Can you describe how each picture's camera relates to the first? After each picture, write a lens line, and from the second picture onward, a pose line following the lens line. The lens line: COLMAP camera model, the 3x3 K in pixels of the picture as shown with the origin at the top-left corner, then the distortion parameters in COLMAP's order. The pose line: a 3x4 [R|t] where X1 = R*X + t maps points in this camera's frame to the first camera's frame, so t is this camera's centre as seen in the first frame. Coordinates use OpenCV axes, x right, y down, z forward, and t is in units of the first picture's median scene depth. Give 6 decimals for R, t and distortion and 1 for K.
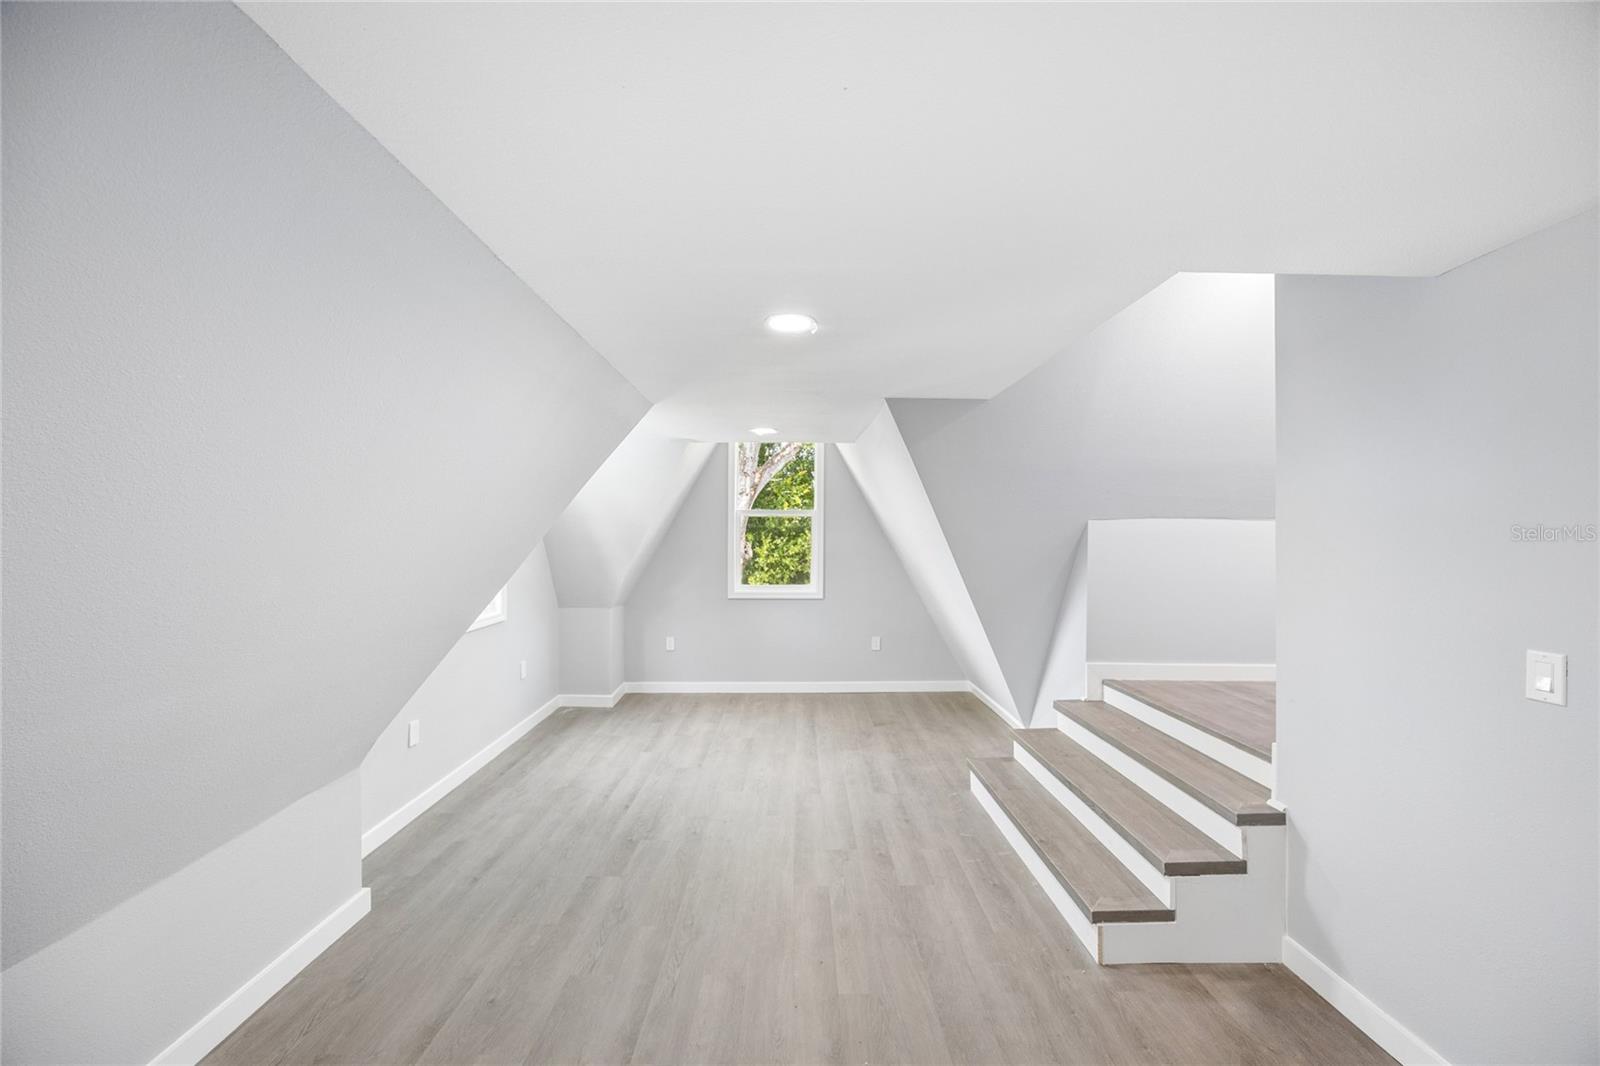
lens RADIAL K [[620.2, 0, 807.4], [0, 620.2, 540.7], [0, 0, 1]] dist [-0.000168, 0.000922]
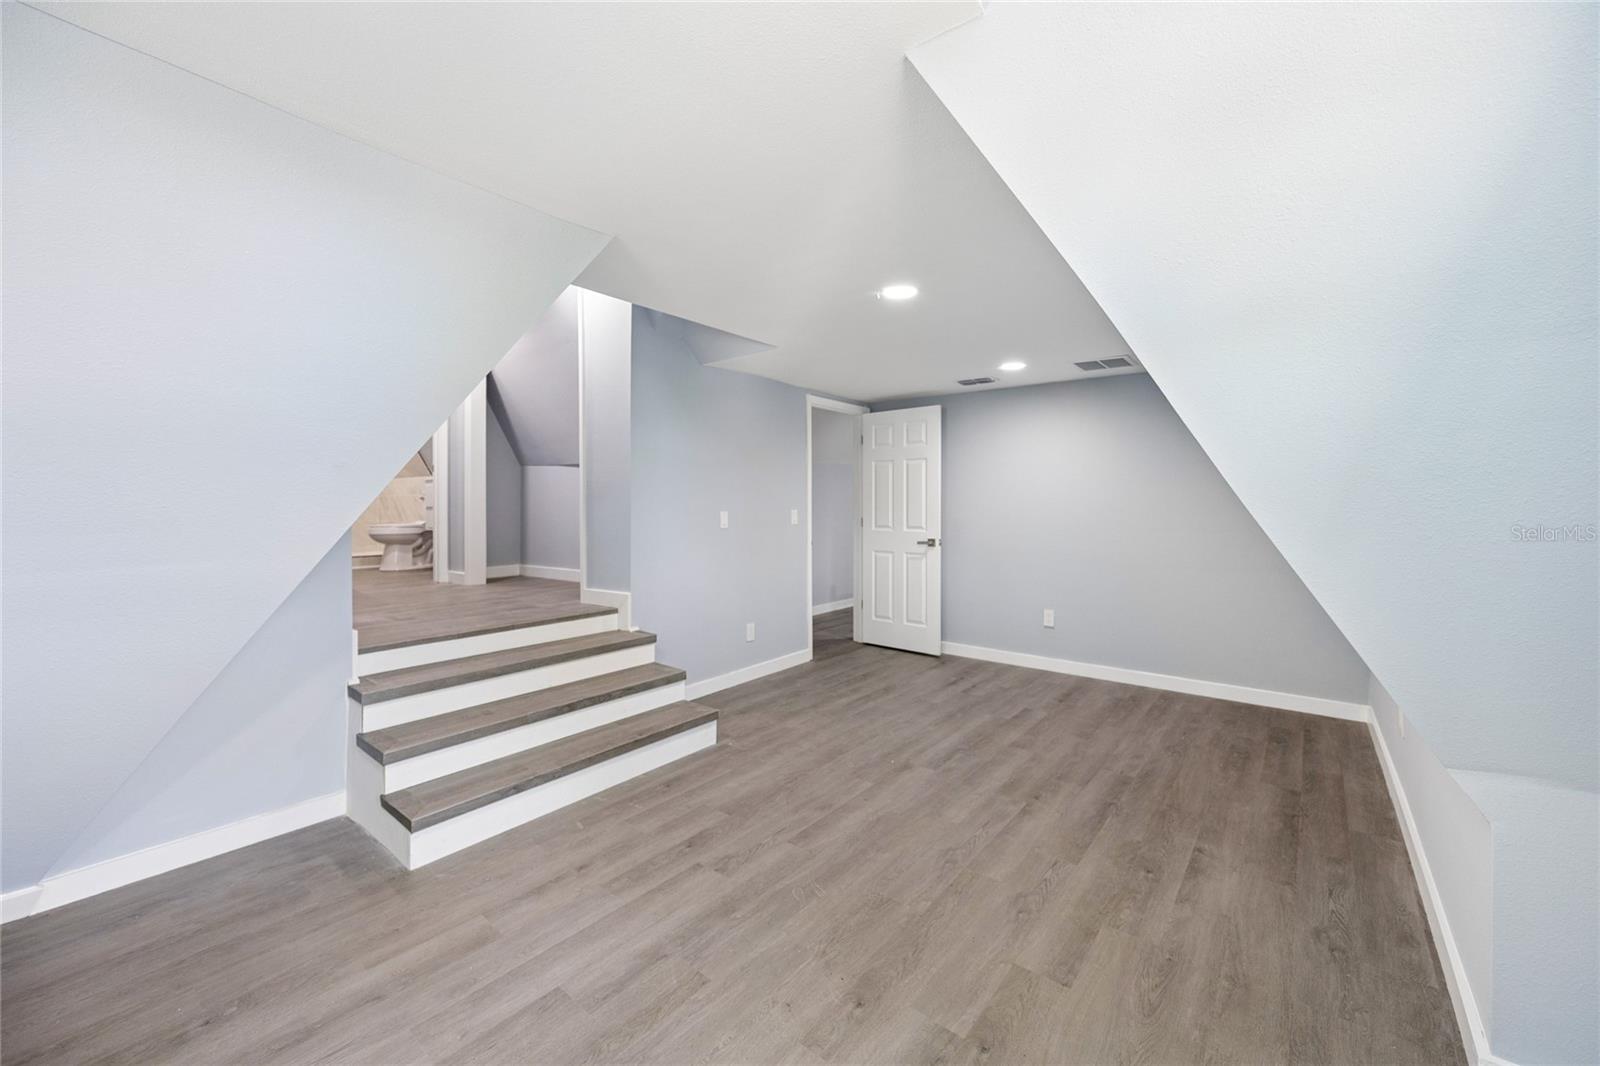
lens RADIAL K [[620.2, 0, 790.6], [0, 620.2, 499.0], [0, 0, 1]] dist [-0.000168, 0.000922]
pose [[-0.754716, 0.000487, 0.656052, -0.406445], [0.003186, 0.999991, 0.002923, 0.042710], [-0.656044, 0.004297, -0.754710, 1.212944]]
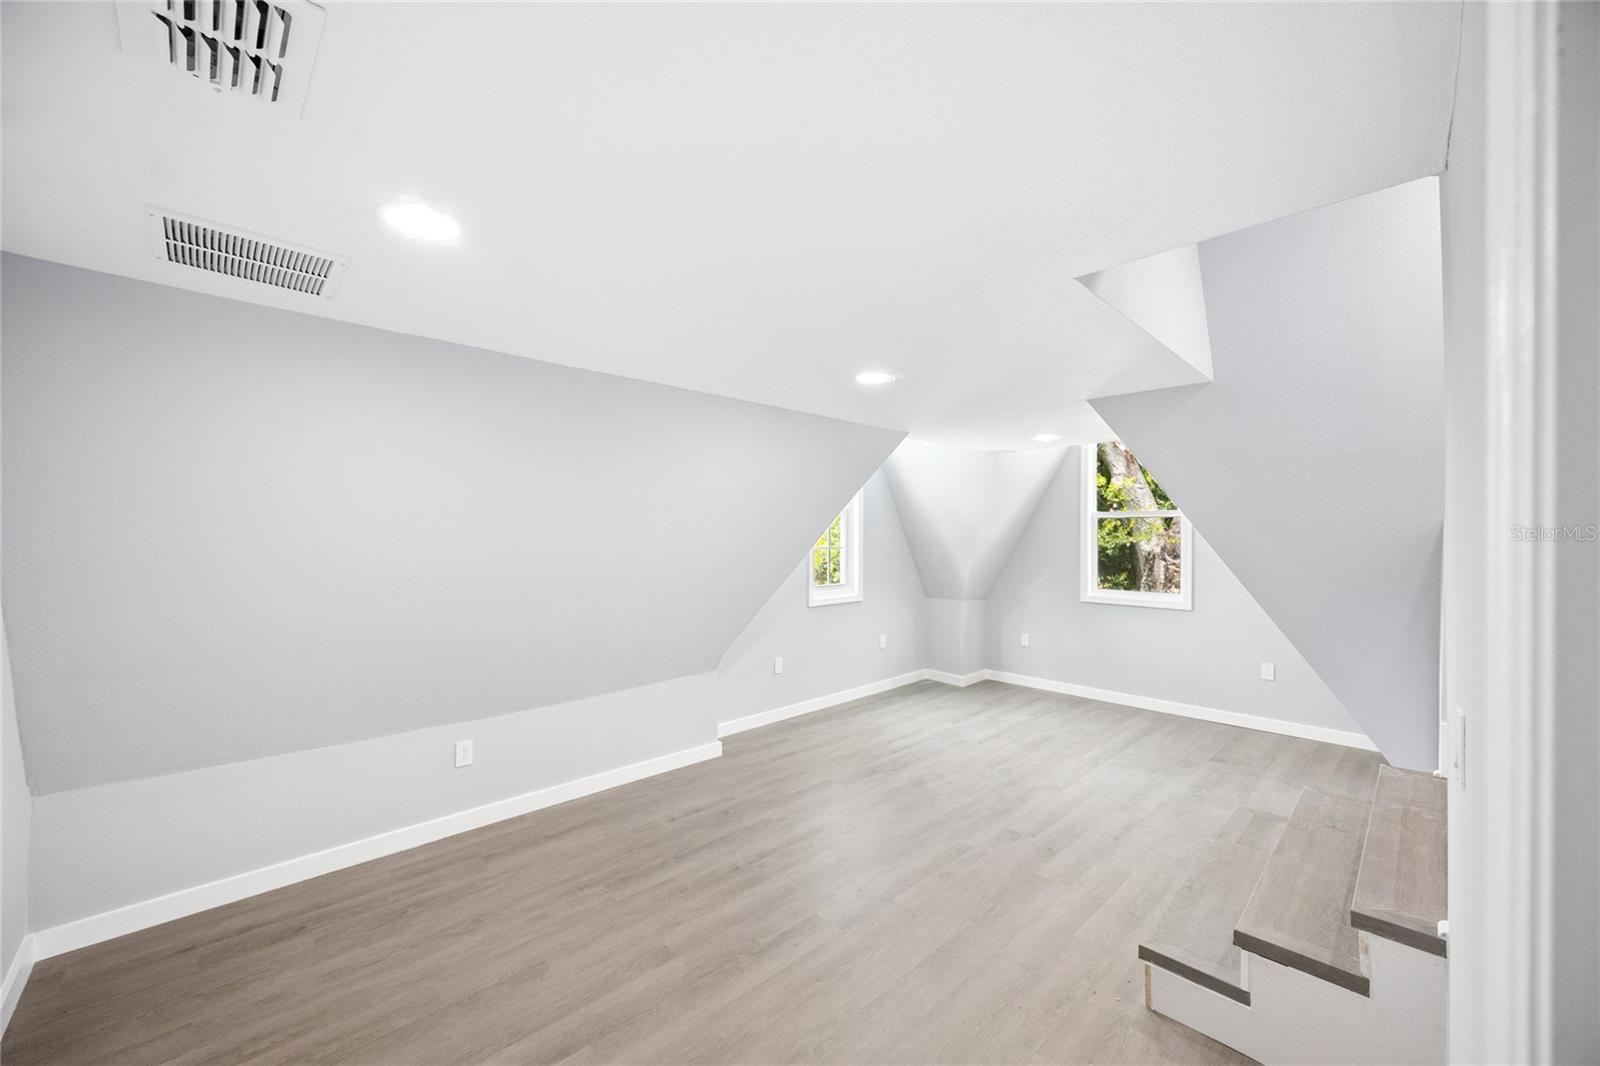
lens RADIAL K [[620.2, 0, 803.9], [0, 620.2, 535.5], [0, 0, 1]] dist [-0.000168, 0.000922]
pose [[0.678015, 0.000713, -0.735047, 0.476674], [-0.009428, 0.999926, -0.007727, -0.001410], [0.734987, 0.012169, 0.677972, -0.002680]]
